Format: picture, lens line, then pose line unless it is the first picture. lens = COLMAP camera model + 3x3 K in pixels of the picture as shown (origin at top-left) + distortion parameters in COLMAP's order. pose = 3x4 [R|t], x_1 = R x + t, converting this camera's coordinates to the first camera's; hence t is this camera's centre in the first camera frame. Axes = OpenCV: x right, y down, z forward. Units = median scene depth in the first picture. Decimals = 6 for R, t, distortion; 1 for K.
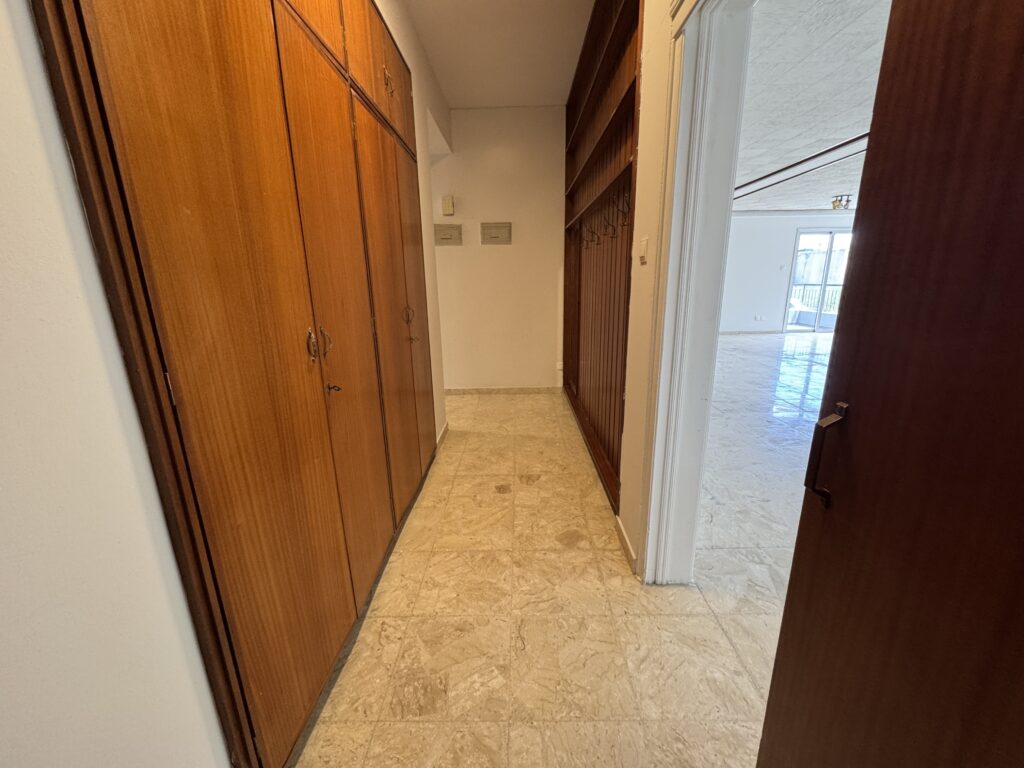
lens RADIAL K [[408.1, 0, 509.2], [0, 408.1, 382.9], [0, 0, 1]] dist [-0.002314, -0.000038]
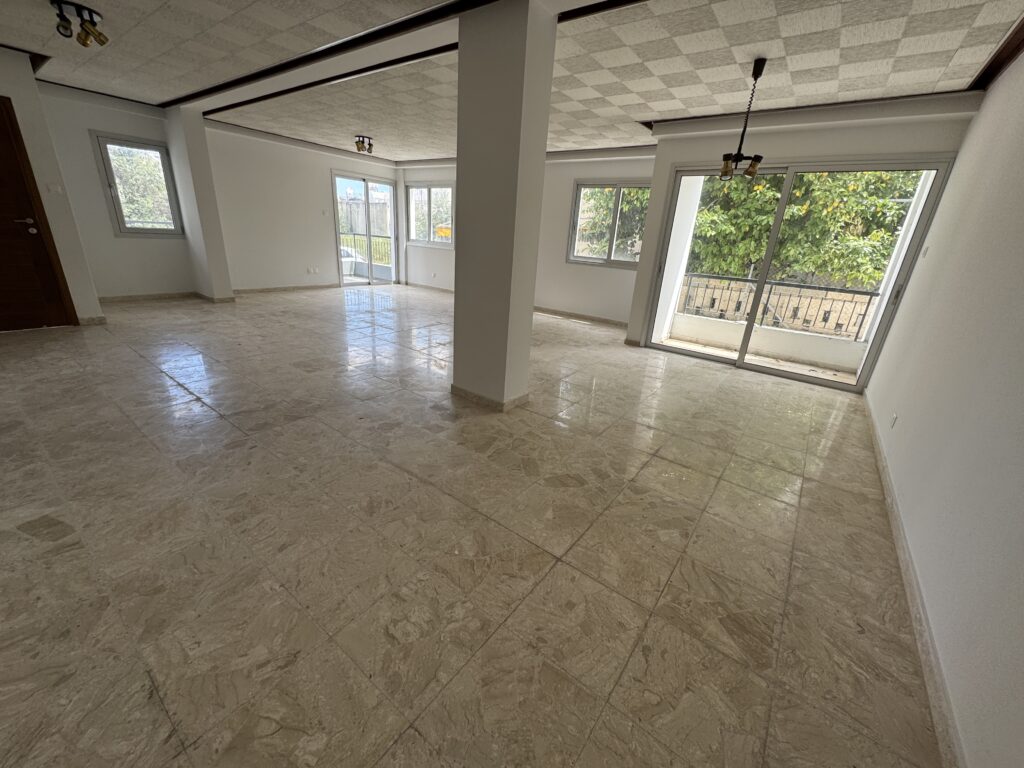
lens RADIAL K [[408.1, 0, 509.2], [0, 408.1, 383.4], [0, 0, 1]] dist [-0.002314, -0.000038]
pose [[0.591403, -0.225546, 0.774191, 0.230848], [0.126899, 0.974155, 0.186864, -0.059050], [-0.796329, -0.012268, 0.604740, 0.227993]]
